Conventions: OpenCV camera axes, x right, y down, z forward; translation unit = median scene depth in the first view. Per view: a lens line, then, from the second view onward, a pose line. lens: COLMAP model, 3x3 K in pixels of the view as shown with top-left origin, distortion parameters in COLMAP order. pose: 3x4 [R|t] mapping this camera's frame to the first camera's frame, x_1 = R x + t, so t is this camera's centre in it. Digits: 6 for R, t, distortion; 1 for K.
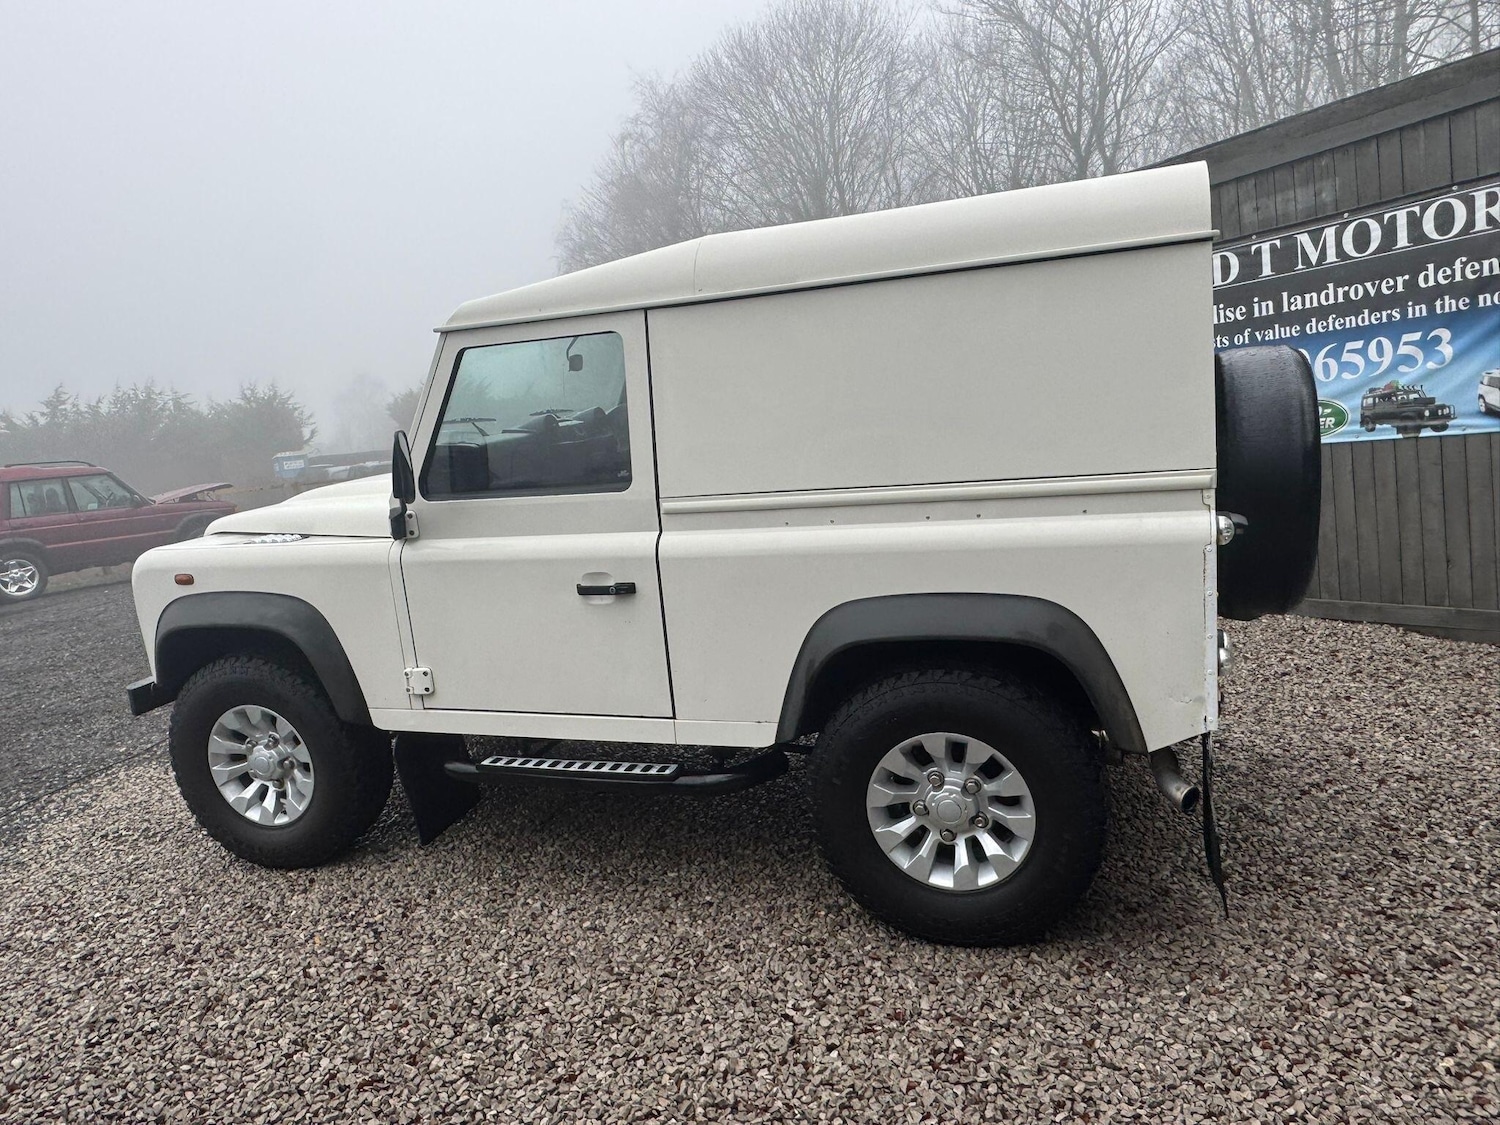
lens RADIAL K [[1020.5, 0, 736.8], [0, 1020.5, 569.5], [0, 0, 1]] dist [-0.007030, 0.004087]
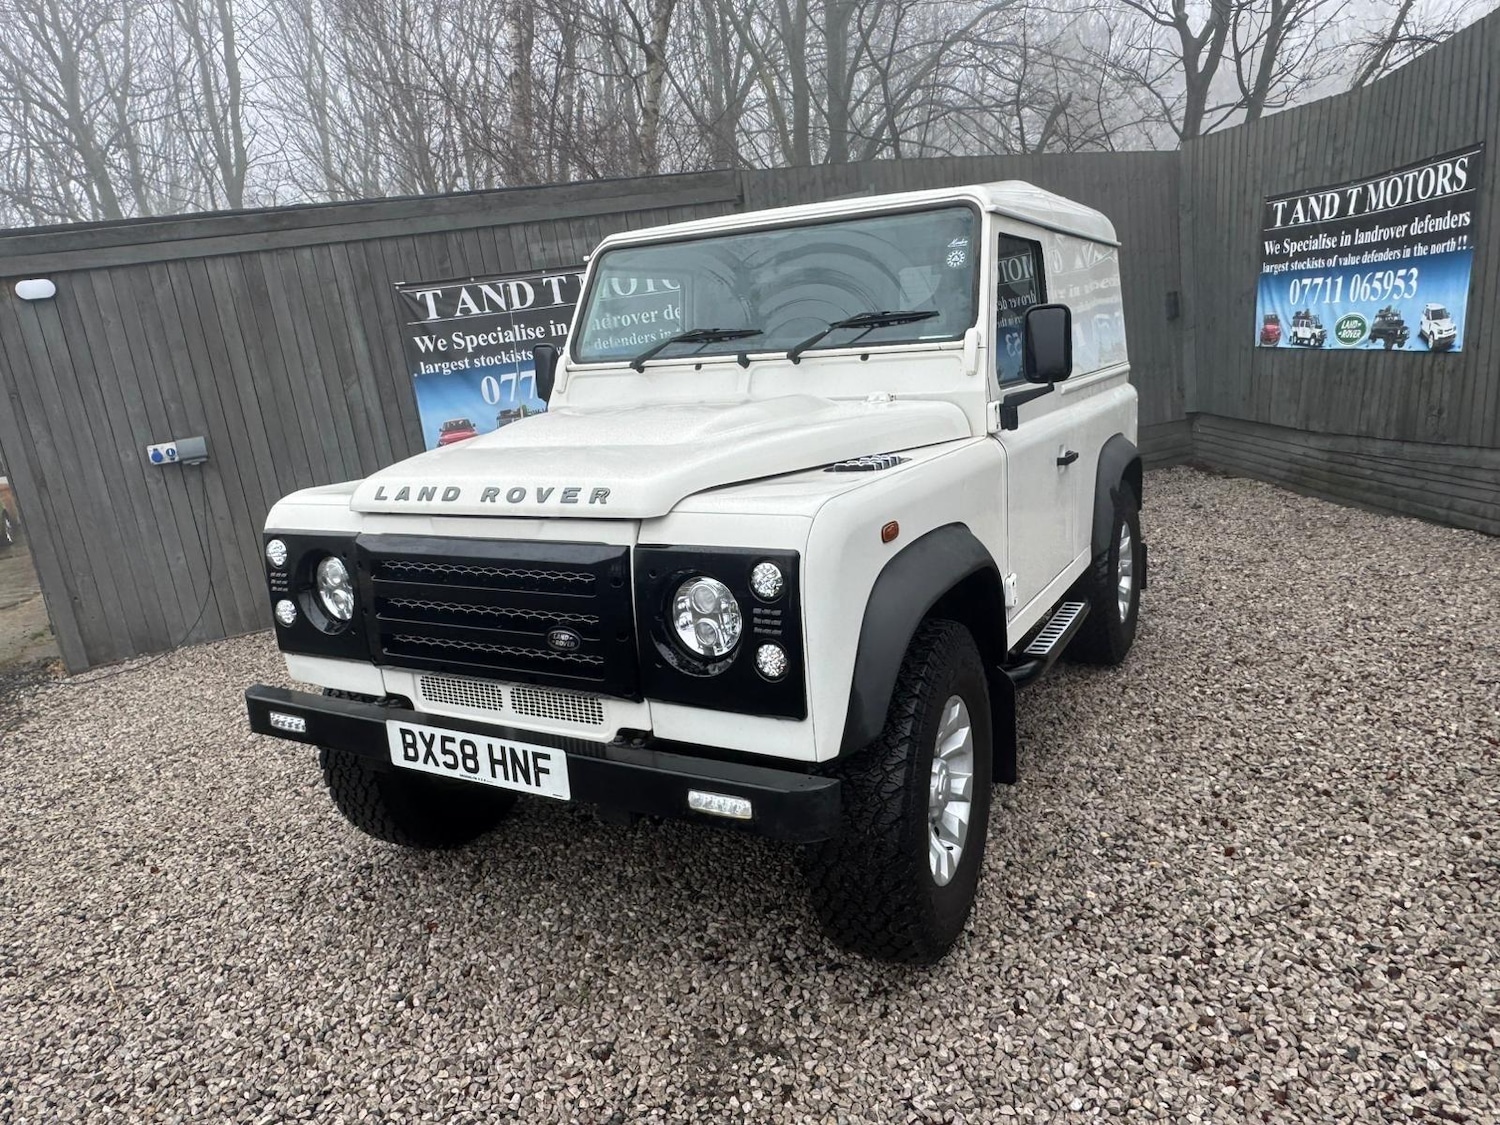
lens RADIAL K [[1020.5, 0, 737.6], [0, 1020.5, 563.8], [0, 0, 1]] dist [-0.007030, 0.004087]
pose [[0.166771, -0.124150, 0.978148, -1.092570], [0.240453, 0.967211, 0.081765, -0.039982], [-0.956227, 0.221562, 0.191154, 0.937285]]
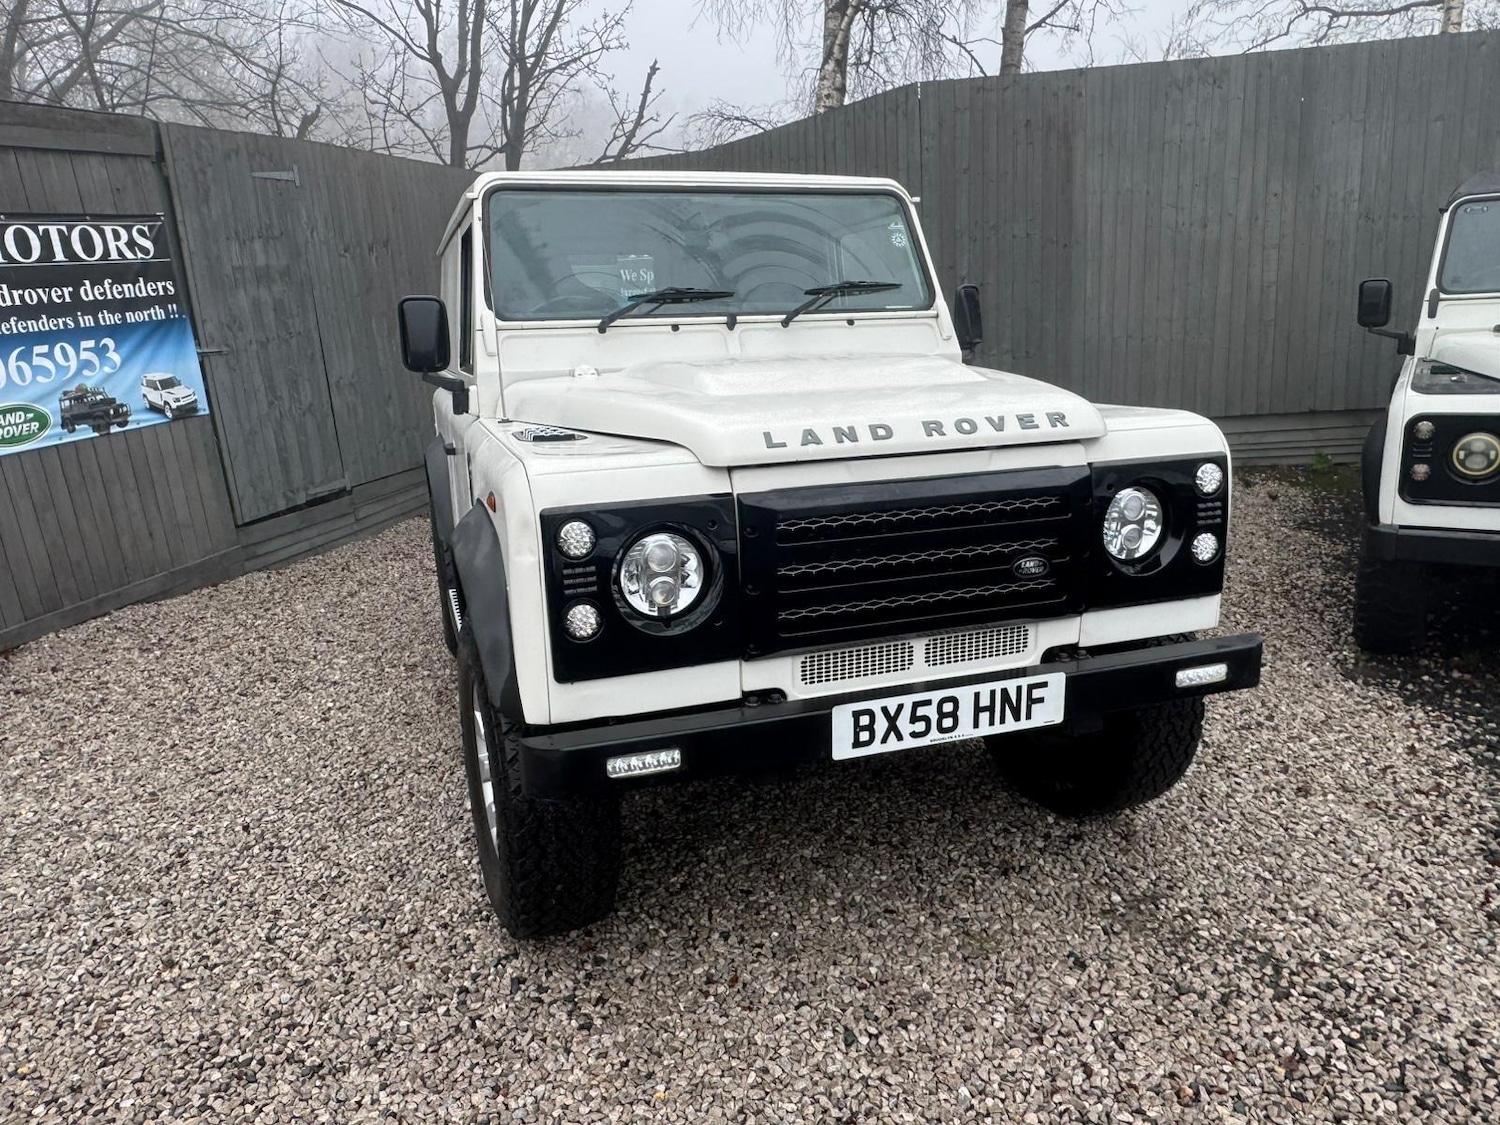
lens RADIAL K [[1020.5, 0, 733.7], [0, 1020.5, 567.9], [0, 0, 1]] dist [-0.007030, 0.004087]
pose [[-0.610173, -0.064239, 0.789659, -0.902087], [0.241094, 0.934382, 0.262306, -0.166247], [-0.754693, 0.350434, -0.554647, 1.599170]]
